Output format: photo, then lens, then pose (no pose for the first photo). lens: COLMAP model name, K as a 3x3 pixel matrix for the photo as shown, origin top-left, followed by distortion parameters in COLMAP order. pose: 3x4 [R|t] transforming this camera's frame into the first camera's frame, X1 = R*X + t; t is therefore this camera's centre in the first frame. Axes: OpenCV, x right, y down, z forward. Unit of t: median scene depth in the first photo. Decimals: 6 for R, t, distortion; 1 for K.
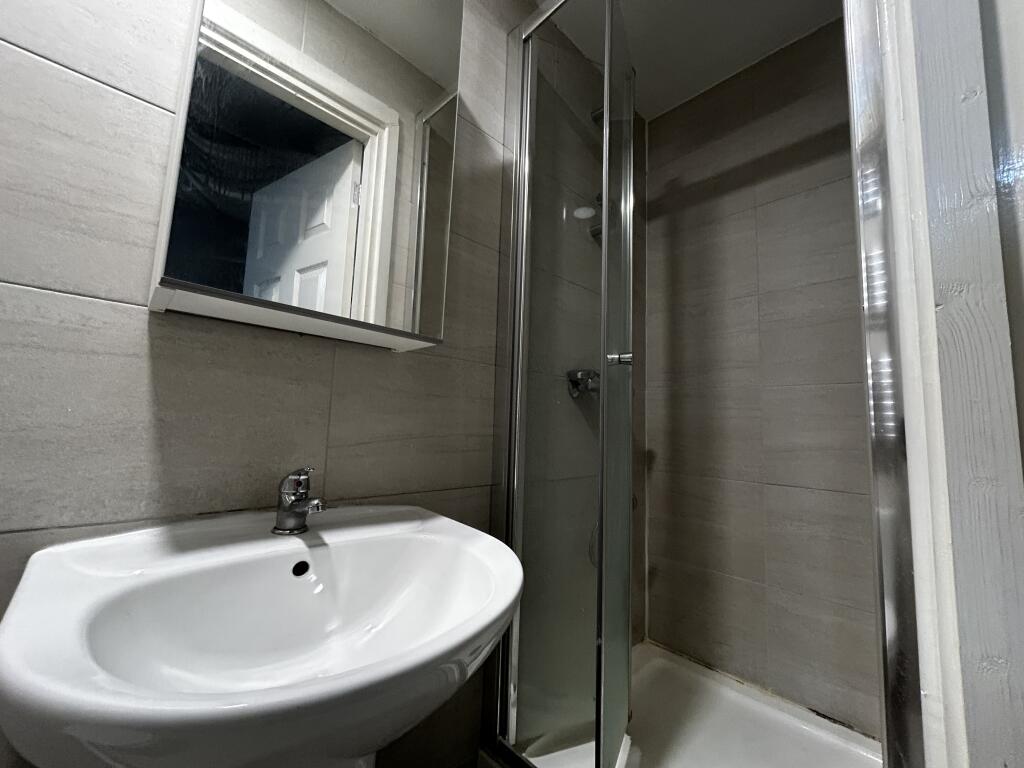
lens RADIAL K [[417.6, 0, 509.0], [0, 417.6, 383.5], [0, 0, 1]] dist [0.002481, -0.001121]
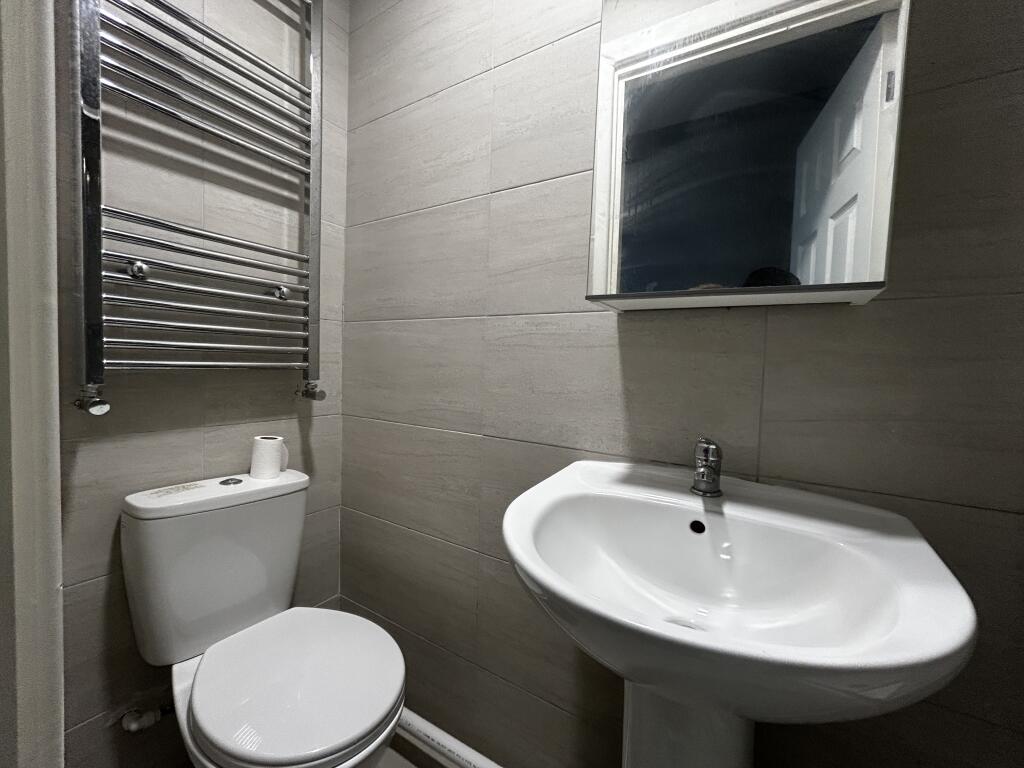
lens RADIAL K [[417.6, 0, 511.3], [0, 417.6, 382.2], [0, 0, 1]] dist [0.002481, -0.001121]
pose [[0.245699, 0.012197, -0.969269, 0.426473], [0.074755, 0.996705, 0.031492, -0.010169], [0.966459, -0.080195, 0.243977, 0.270600]]
